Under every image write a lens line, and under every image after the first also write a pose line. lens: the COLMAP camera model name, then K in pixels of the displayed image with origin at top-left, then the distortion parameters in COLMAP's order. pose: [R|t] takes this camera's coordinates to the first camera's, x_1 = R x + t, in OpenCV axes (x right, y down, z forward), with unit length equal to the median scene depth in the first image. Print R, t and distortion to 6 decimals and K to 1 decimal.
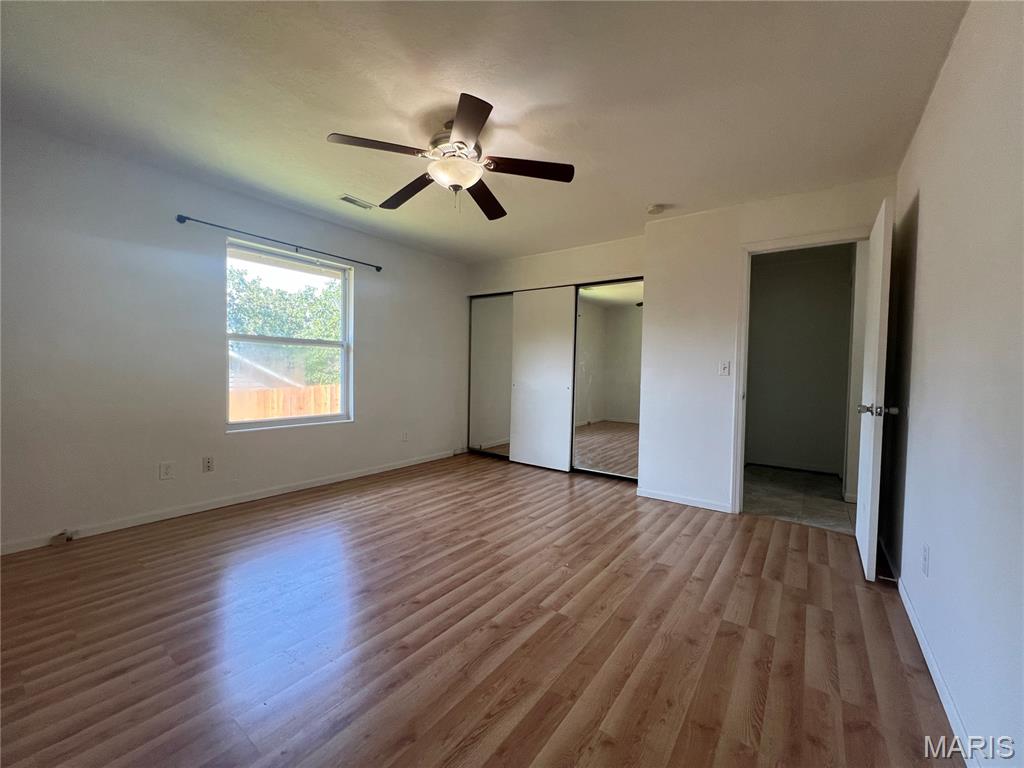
lens RADIAL K [[416.9, 0, 512.0], [0, 416.9, 384.0], [0, 0, 1]] dist [-0.001067, 0.000667]
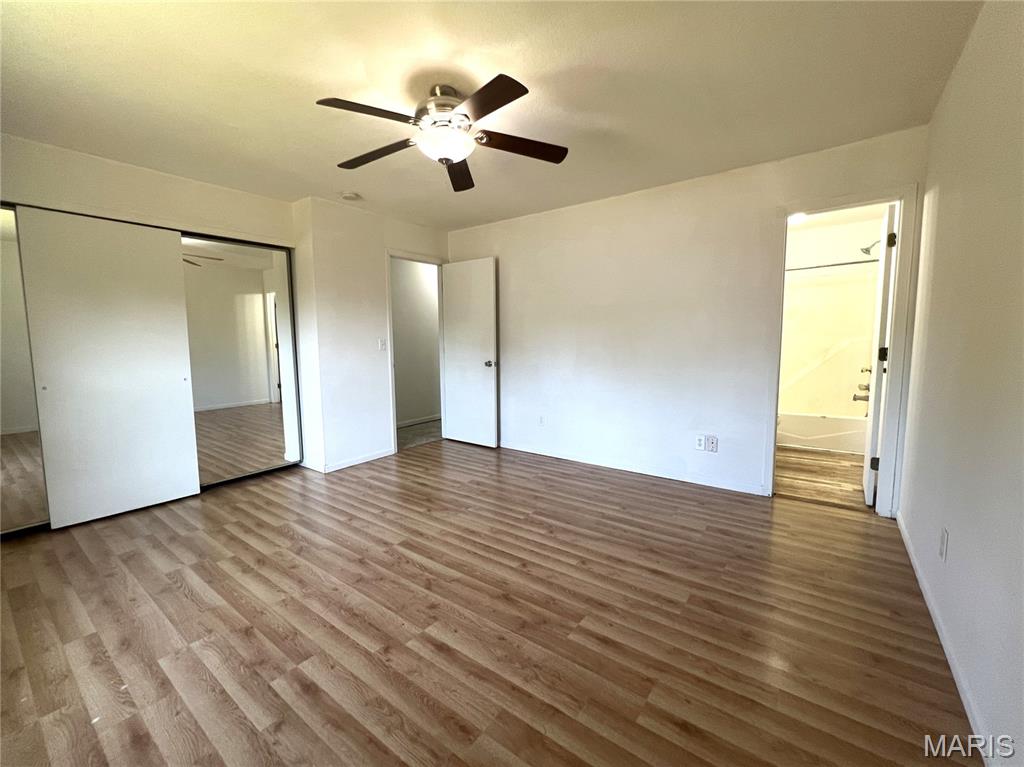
lens RADIAL K [[416.9, 0, 512.0], [0, 416.9, 383.5], [0, 0, 1]] dist [-0.001067, 0.000667]
pose [[0.004769, -0.127038, 0.991886, -0.856478], [0.043162, 0.990999, 0.126717, -0.076075], [-0.999057, 0.042207, 0.010209, 0.660146]]
